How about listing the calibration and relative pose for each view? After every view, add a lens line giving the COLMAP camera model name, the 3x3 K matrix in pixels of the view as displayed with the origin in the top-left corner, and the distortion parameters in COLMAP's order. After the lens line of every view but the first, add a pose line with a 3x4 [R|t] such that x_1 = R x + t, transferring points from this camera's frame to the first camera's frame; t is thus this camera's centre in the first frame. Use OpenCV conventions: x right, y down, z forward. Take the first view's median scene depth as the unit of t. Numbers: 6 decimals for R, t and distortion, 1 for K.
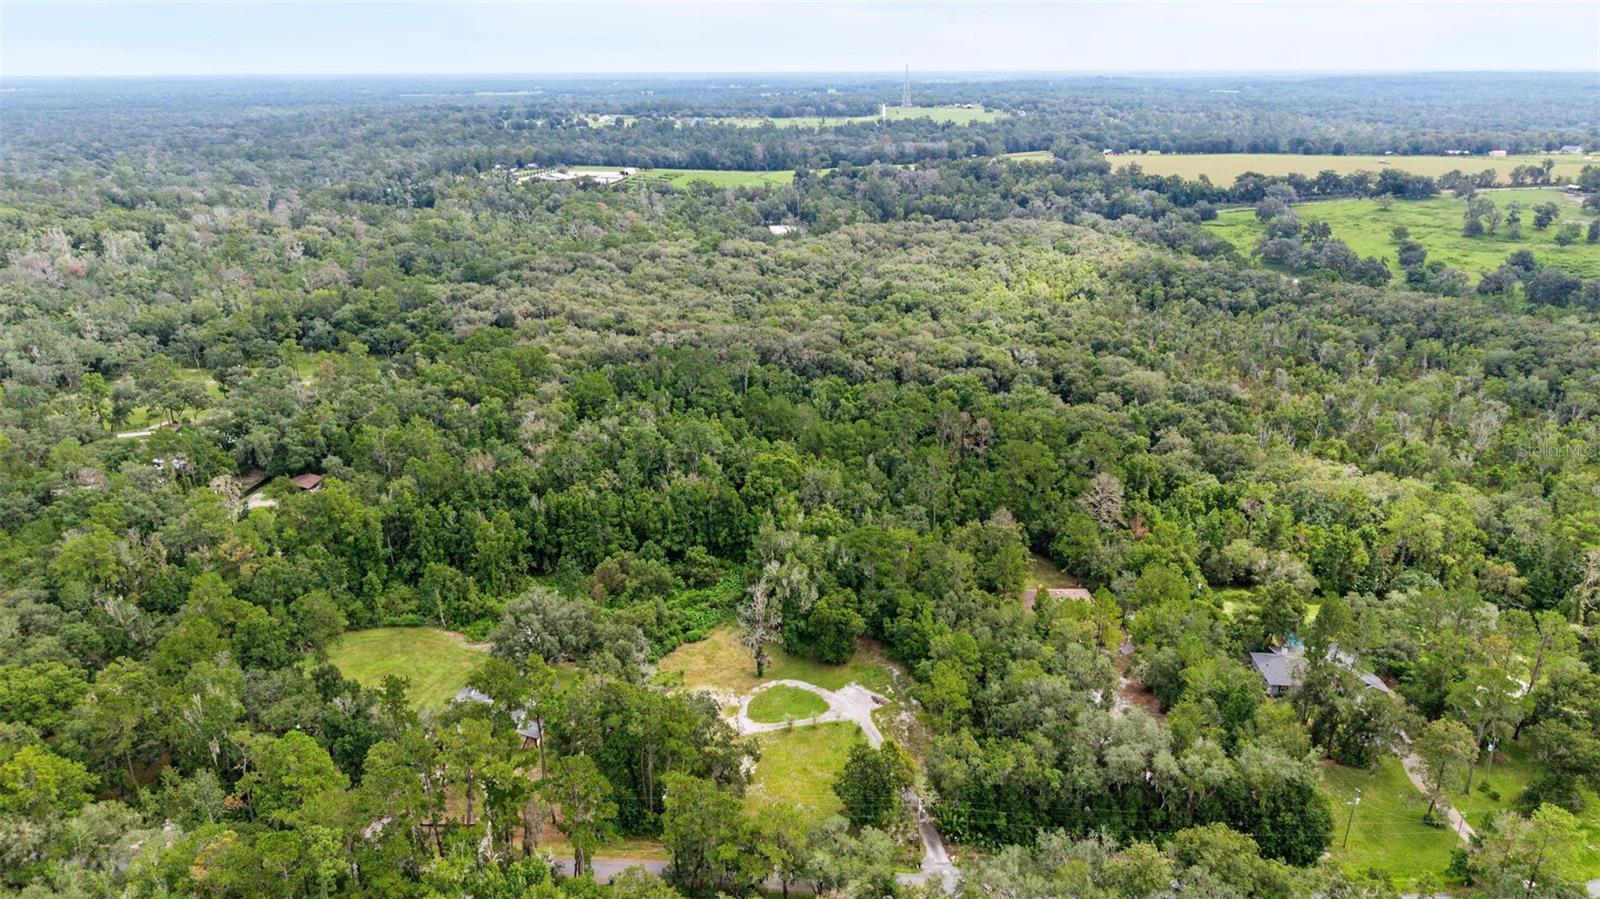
lens RADIAL K [[1071.1, 0, 800.0], [0, 1071.1, 449.5], [0, 0, 1]] dist [0.051556, -0.051578]
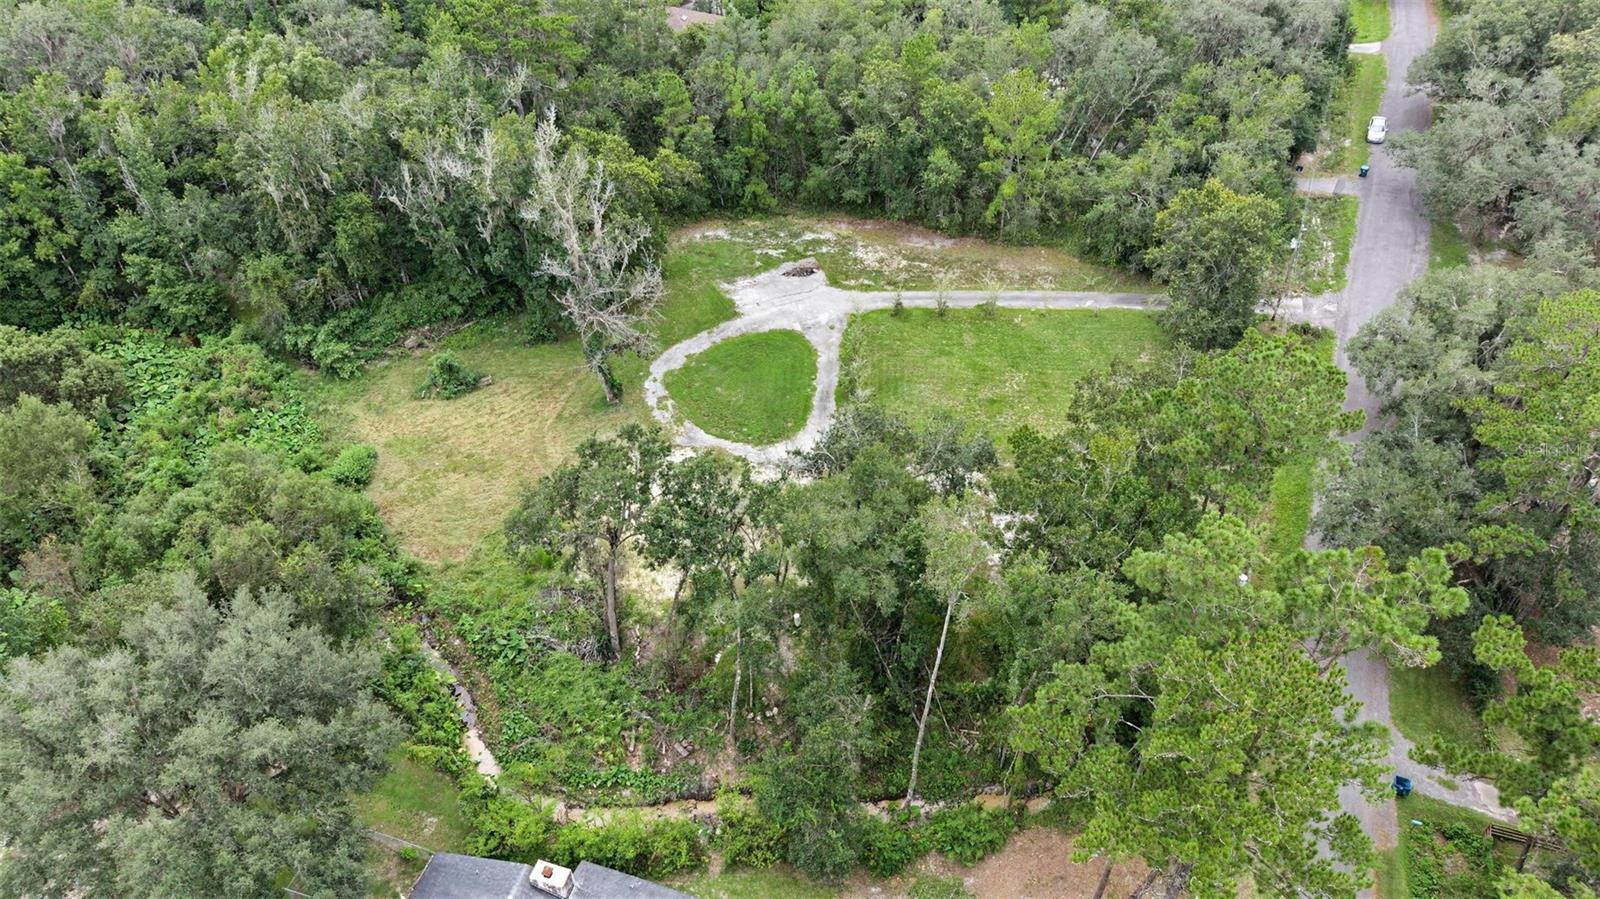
lens RADIAL K [[1071.1, 0, 800.0], [0, 1071.1, 449.5], [0, 0, 1]] dist [0.051556, -0.051578]
pose [[0.306273, -0.633540, 0.710510, -0.320255], [0.323903, 0.771199, 0.548032, 0.021504], [-0.895145, 0.062289, 0.441403, 0.745743]]
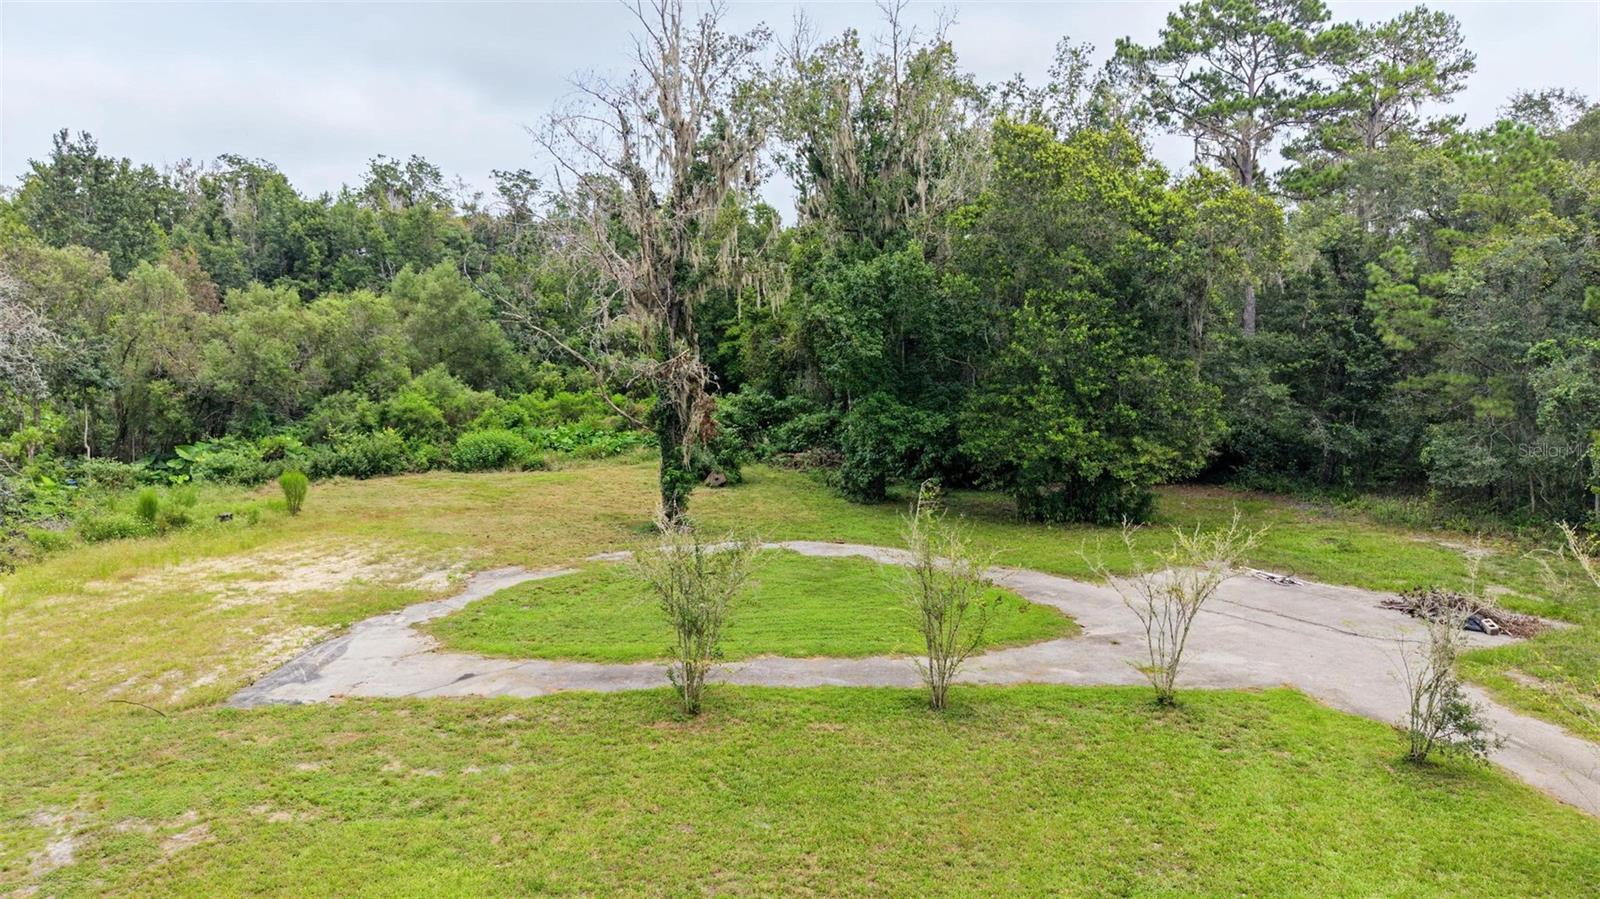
lens RADIAL K [[1071.1, 0, 800.0], [0, 1071.1, 449.5], [0, 0, 1]] dist [0.051556, -0.051578]
pose [[0.983565, 0.050701, -0.173289, 0.015996], [-0.090644, 0.968709, -0.231055, 0.235867], [0.156151, 0.242966, 0.957384, 0.815101]]
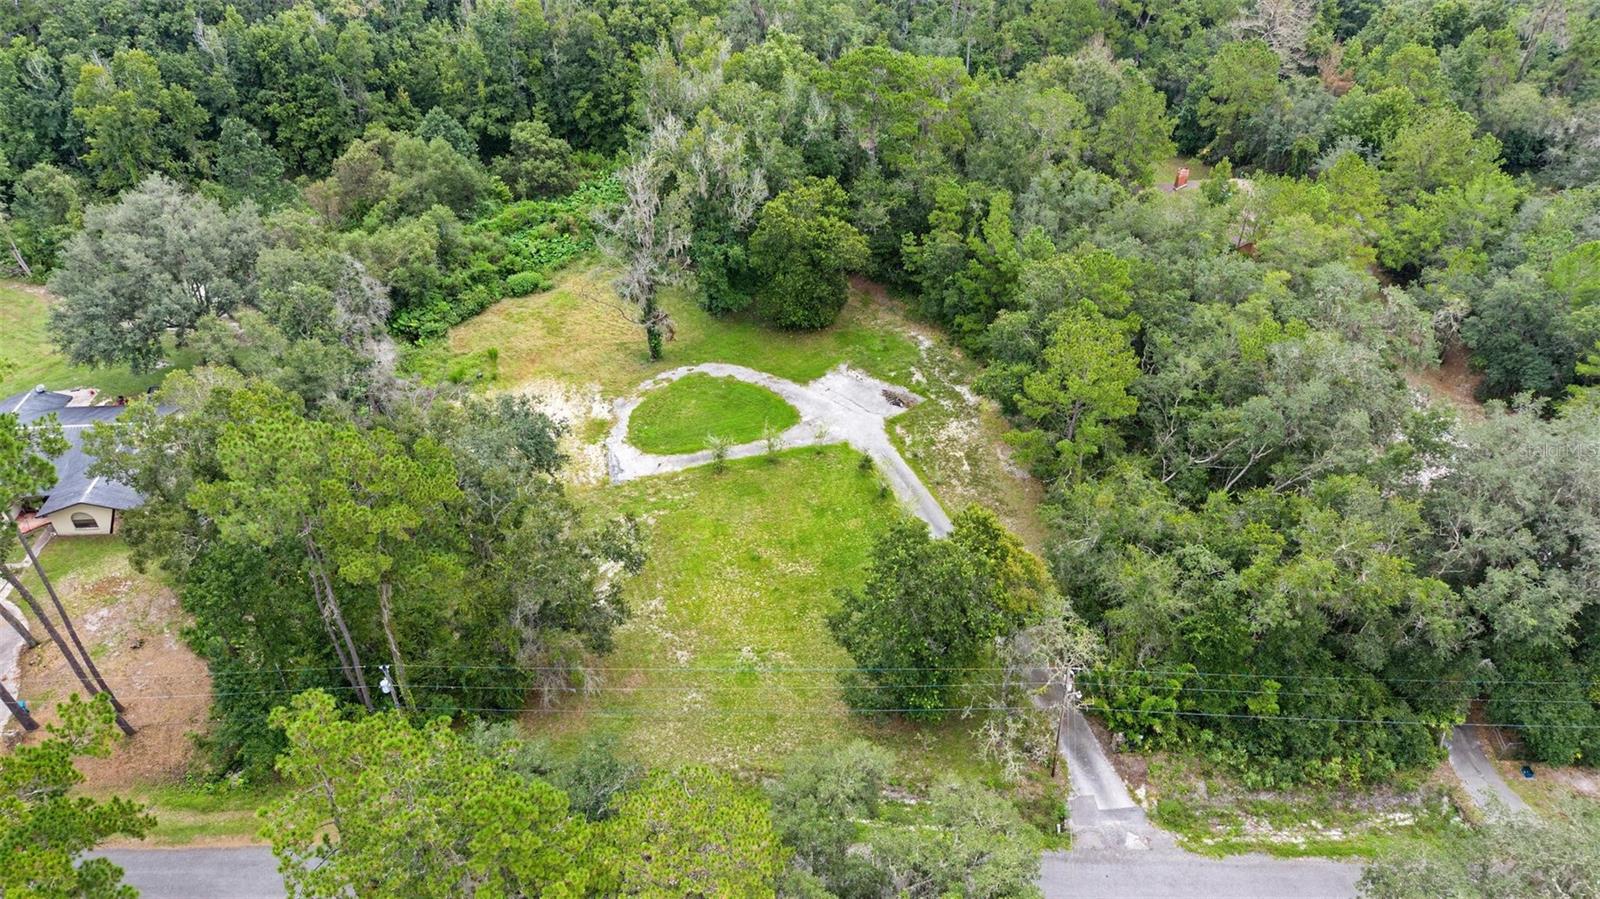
lens RADIAL K [[1071.1, 0, 800.0], [0, 1071.1, 449.5], [0, 0, 1]] dist [0.051556, -0.051578]
pose [[0.997473, -0.035529, 0.061528, -0.002240], [0.015909, 0.955690, 0.293946, 0.106004], [-0.069245, -0.292224, 0.953840, 0.505642]]
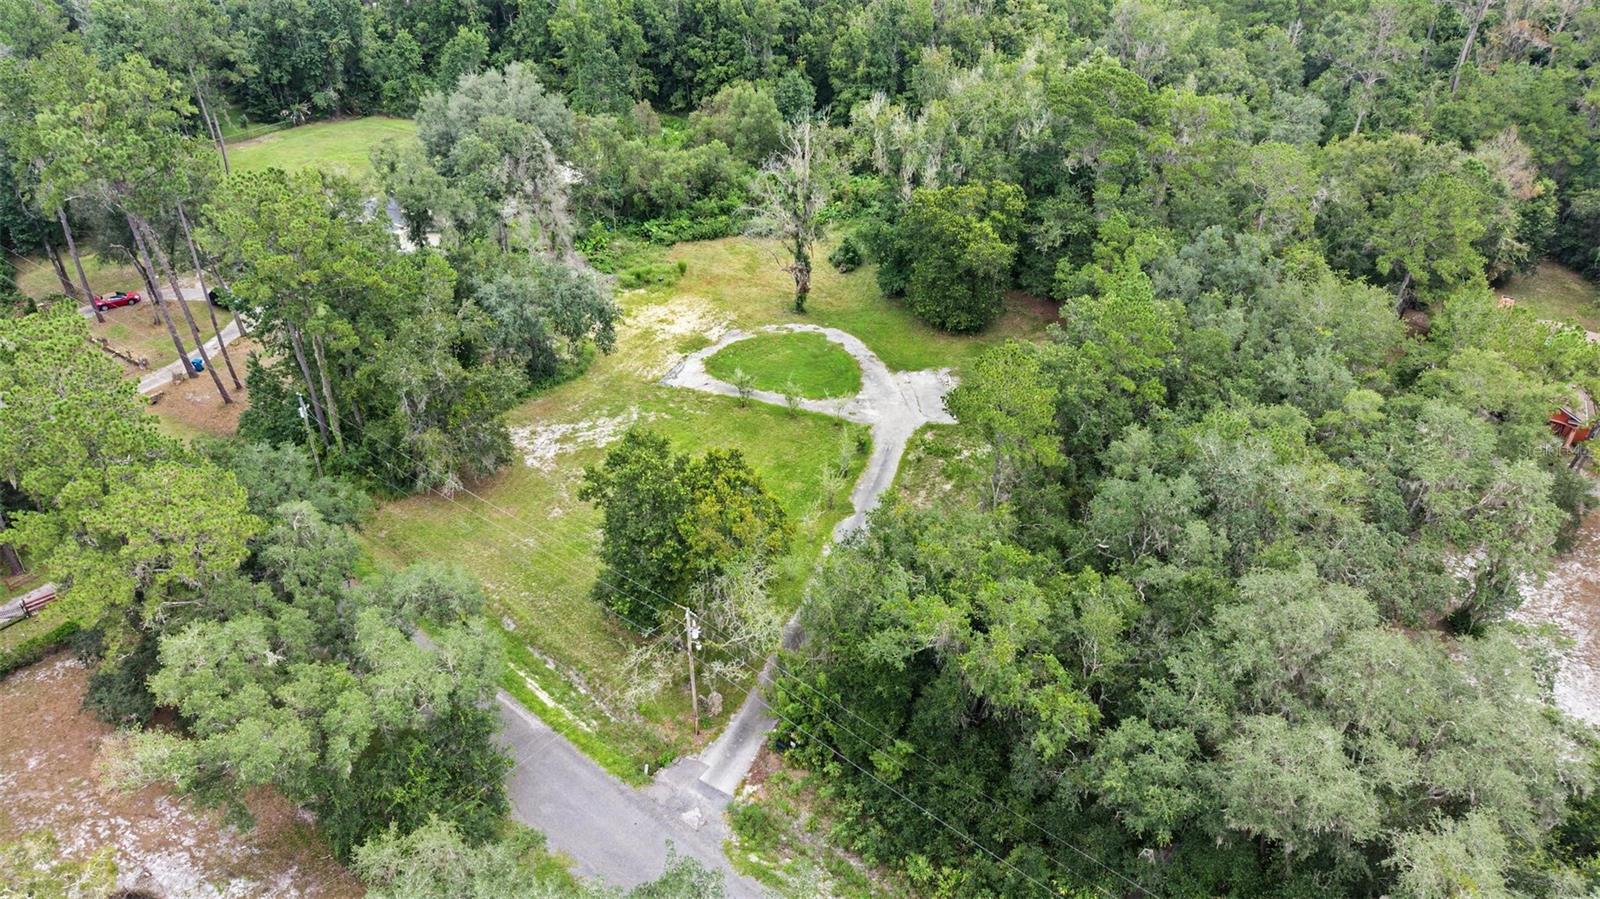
lens RADIAL K [[1071.1, 0, 800.0], [0, 1071.1, 449.5], [0, 0, 1]] dist [0.051556, -0.051578]
pose [[0.840867, 0.313397, -0.441276, 0.214025], [-0.191992, 0.934997, 0.298193, 0.117082], [0.506045, -0.166019, 0.846378, 0.540027]]
